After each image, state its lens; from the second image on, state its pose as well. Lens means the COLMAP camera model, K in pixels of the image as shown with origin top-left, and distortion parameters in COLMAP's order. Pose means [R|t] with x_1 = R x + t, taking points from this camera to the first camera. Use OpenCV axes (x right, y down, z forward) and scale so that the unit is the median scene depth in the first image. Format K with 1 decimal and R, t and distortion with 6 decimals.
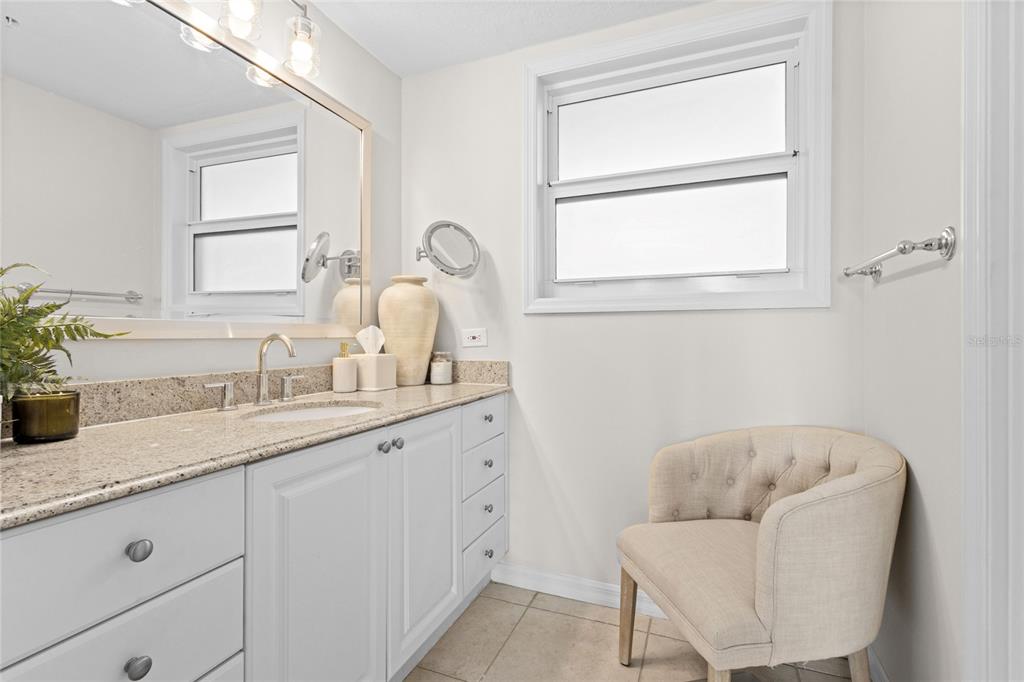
lens RADIAL K [[489.6, 0, 512.0], [0, 489.6, 341.0], [0, 0, 1]] dist [0.010124, -0.000148]
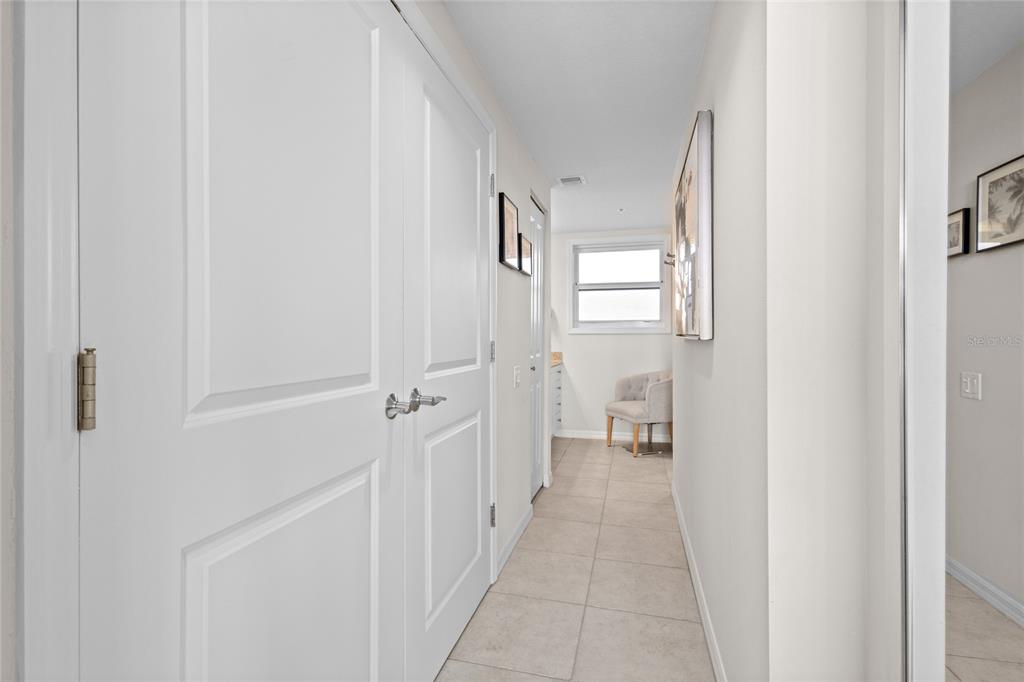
lens RADIAL K [[489.6, 0, 512.0], [0, 489.6, 341.0], [0, 0, 1]] dist [0.010124, -0.000148]
pose [[0.991854, 0.002733, 0.127349, -0.616167], [-0.002135, 0.999986, -0.004834, -0.003137], [-0.127360, 0.004523, 0.991846, -1.596054]]
